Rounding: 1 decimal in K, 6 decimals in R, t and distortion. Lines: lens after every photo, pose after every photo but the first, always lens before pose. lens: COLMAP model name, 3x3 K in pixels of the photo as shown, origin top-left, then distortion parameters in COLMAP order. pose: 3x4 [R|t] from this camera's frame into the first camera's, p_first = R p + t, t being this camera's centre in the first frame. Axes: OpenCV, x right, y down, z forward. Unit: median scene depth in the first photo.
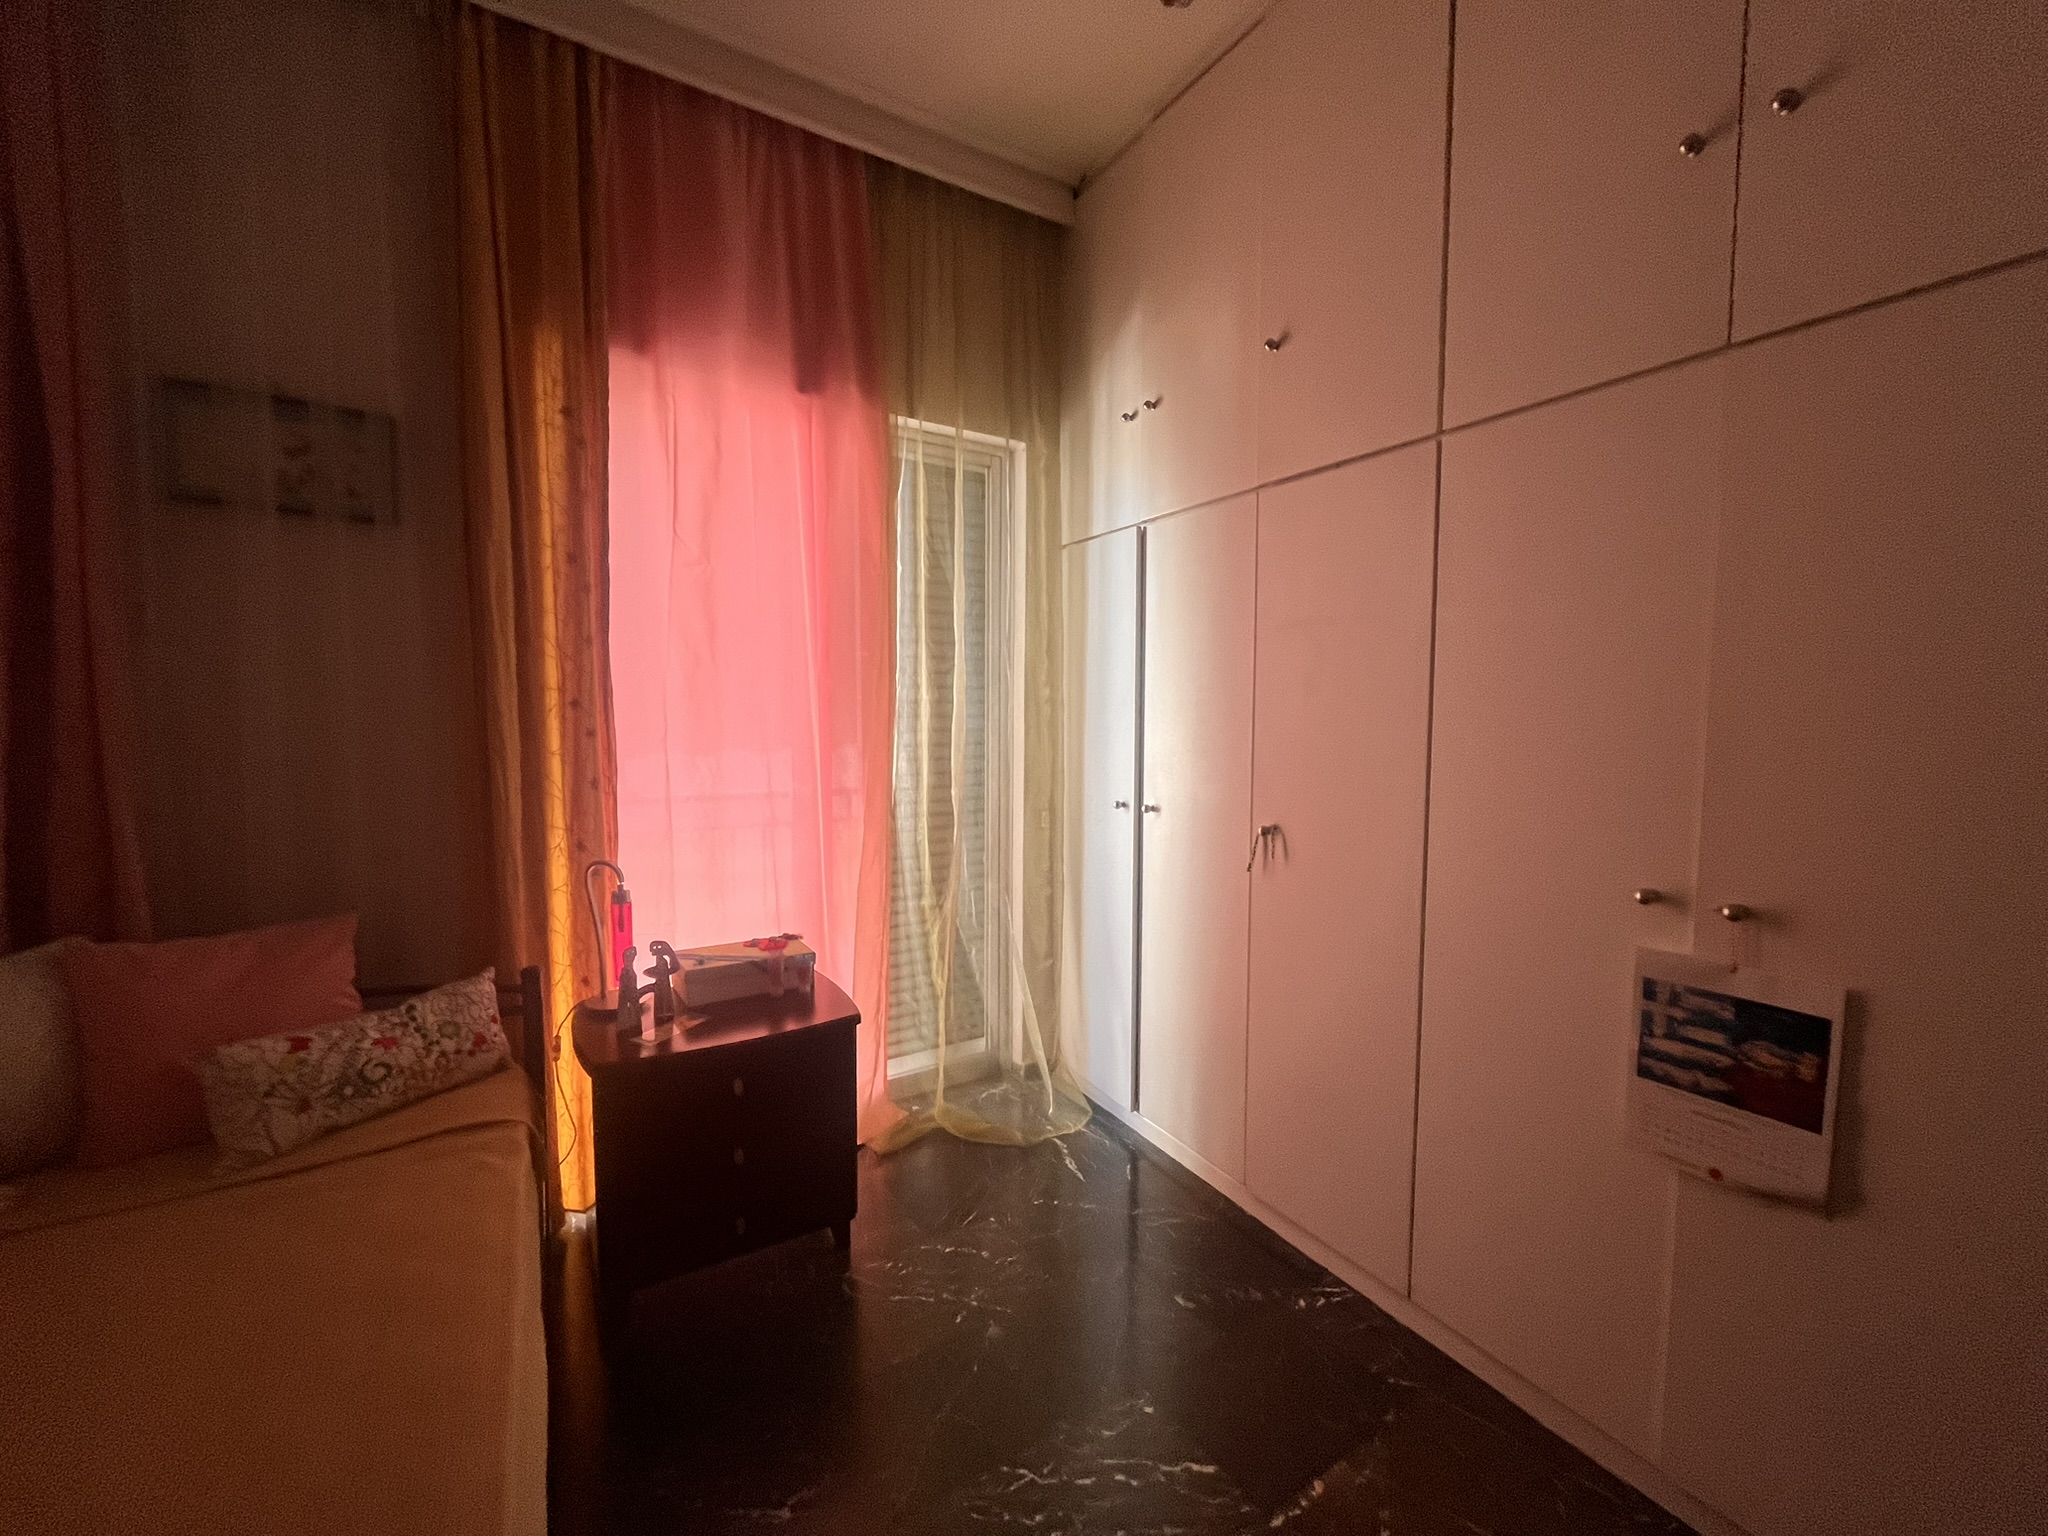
lens RADIAL K [[830.5, 0, 1030.5], [0, 830.5, 773.7], [0, 0, 1]] dist [-0.004225, -0.000129]
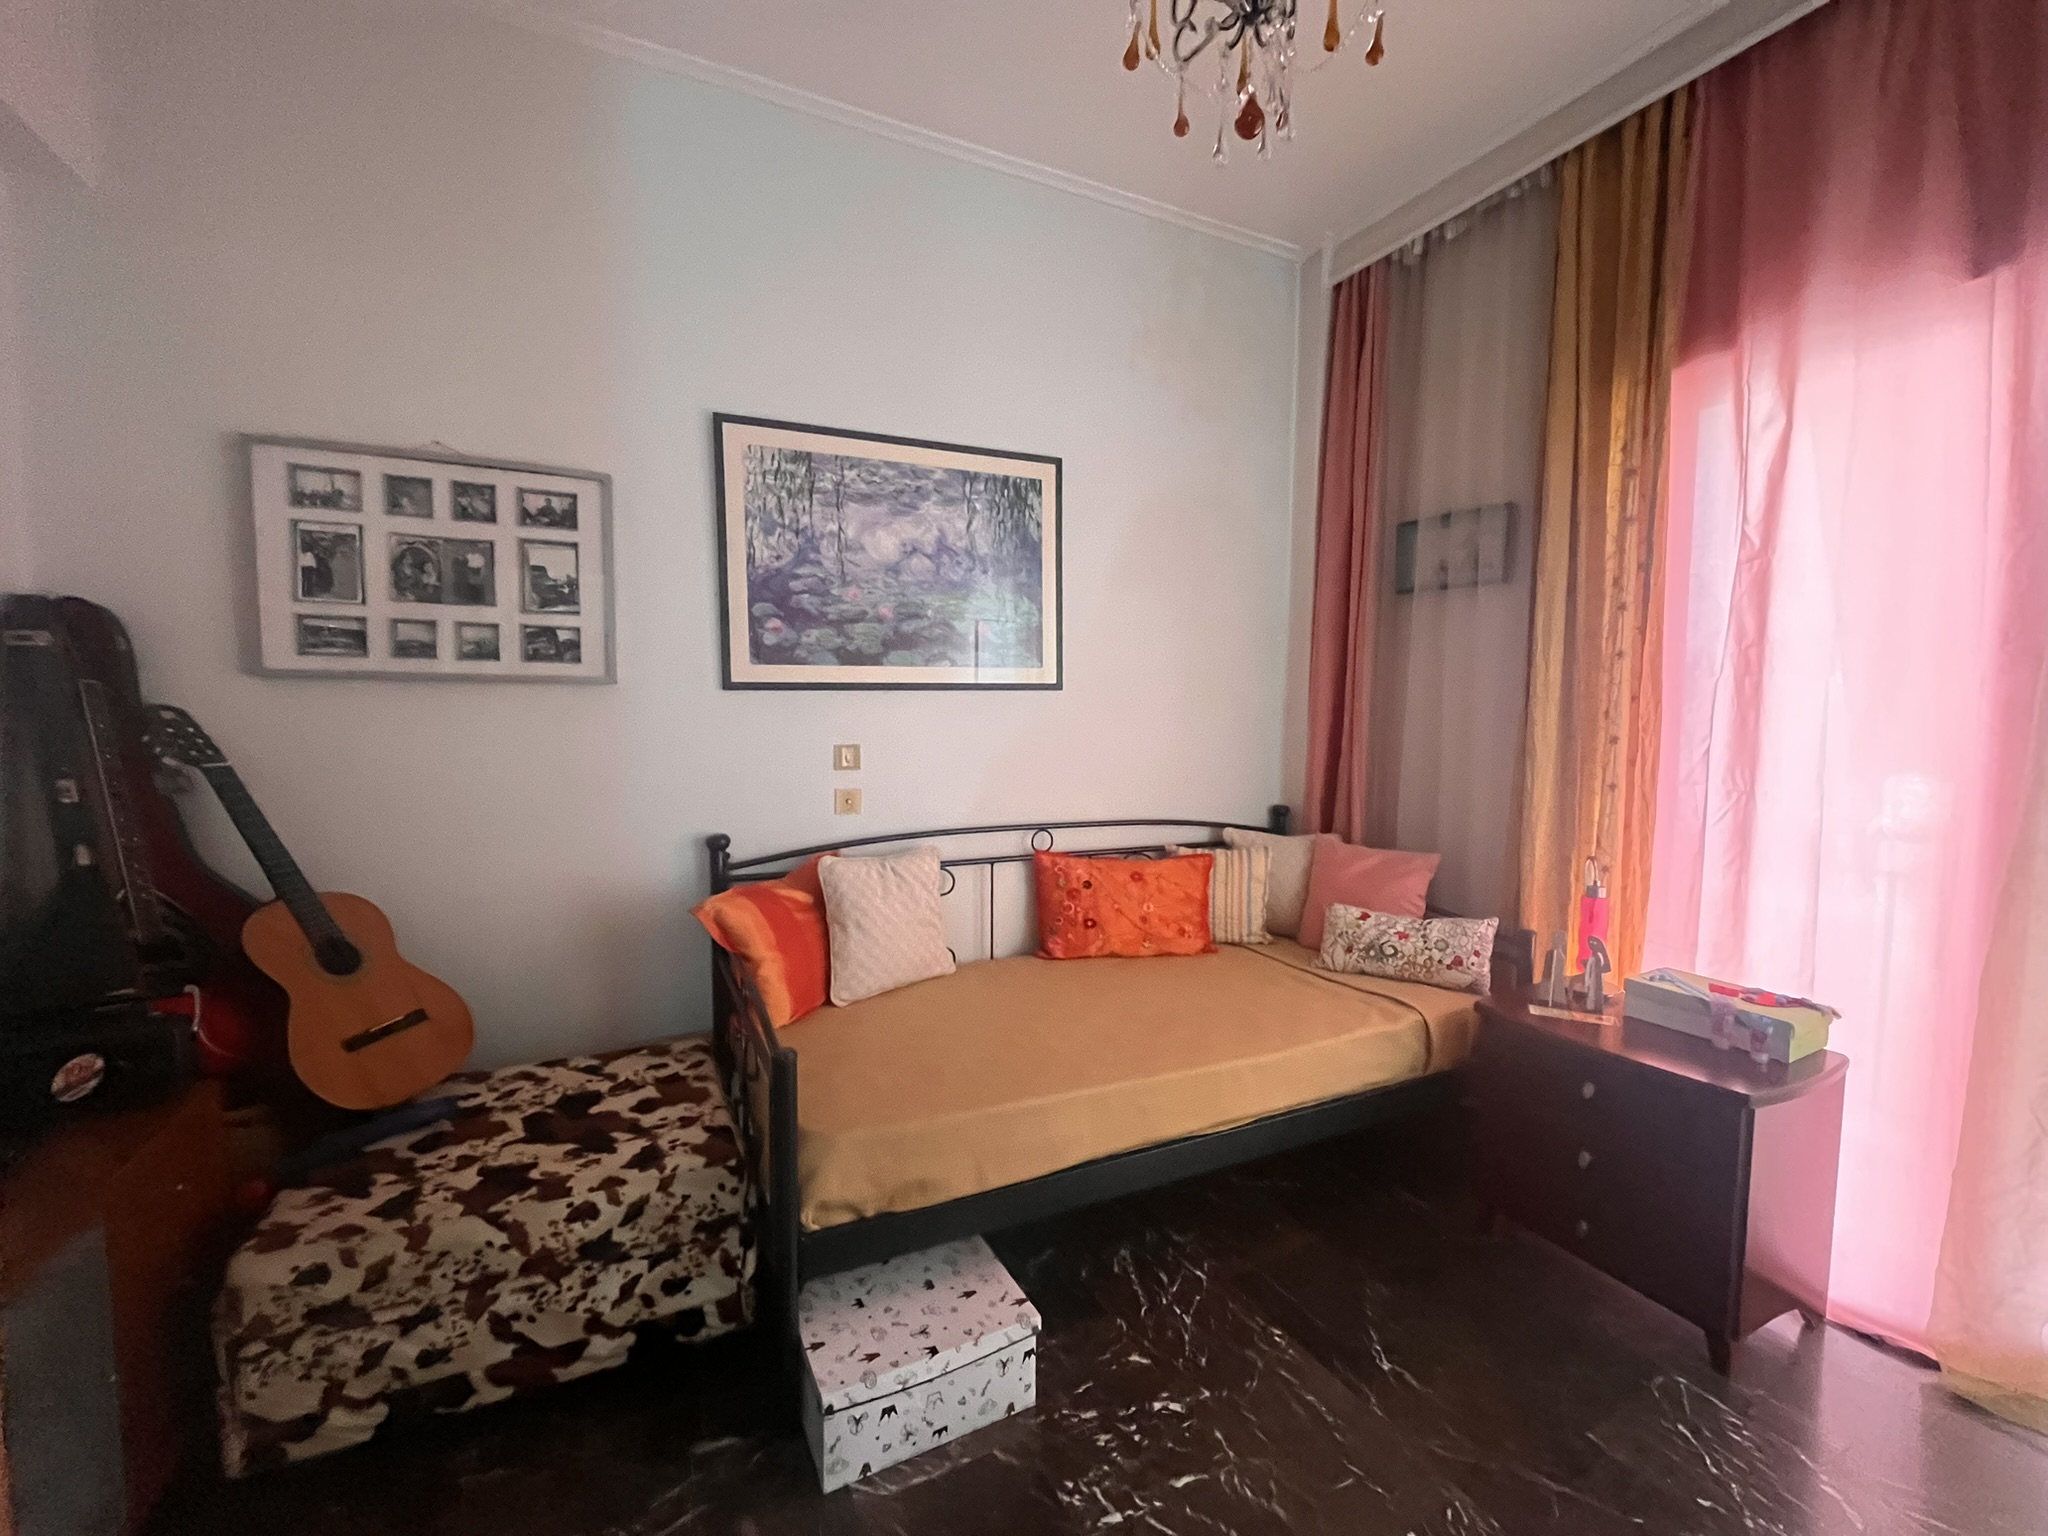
lens RADIAL K [[830.5, 0, 1024.9], [0, 830.5, 770.5], [0, 0, 1]] dist [-0.004225, -0.000129]
pose [[-0.088345, 0.072516, -0.993447, 0.788663], [-0.080914, 0.993528, 0.079718, -0.043424], [0.992798, 0.087426, -0.081906, 0.412888]]
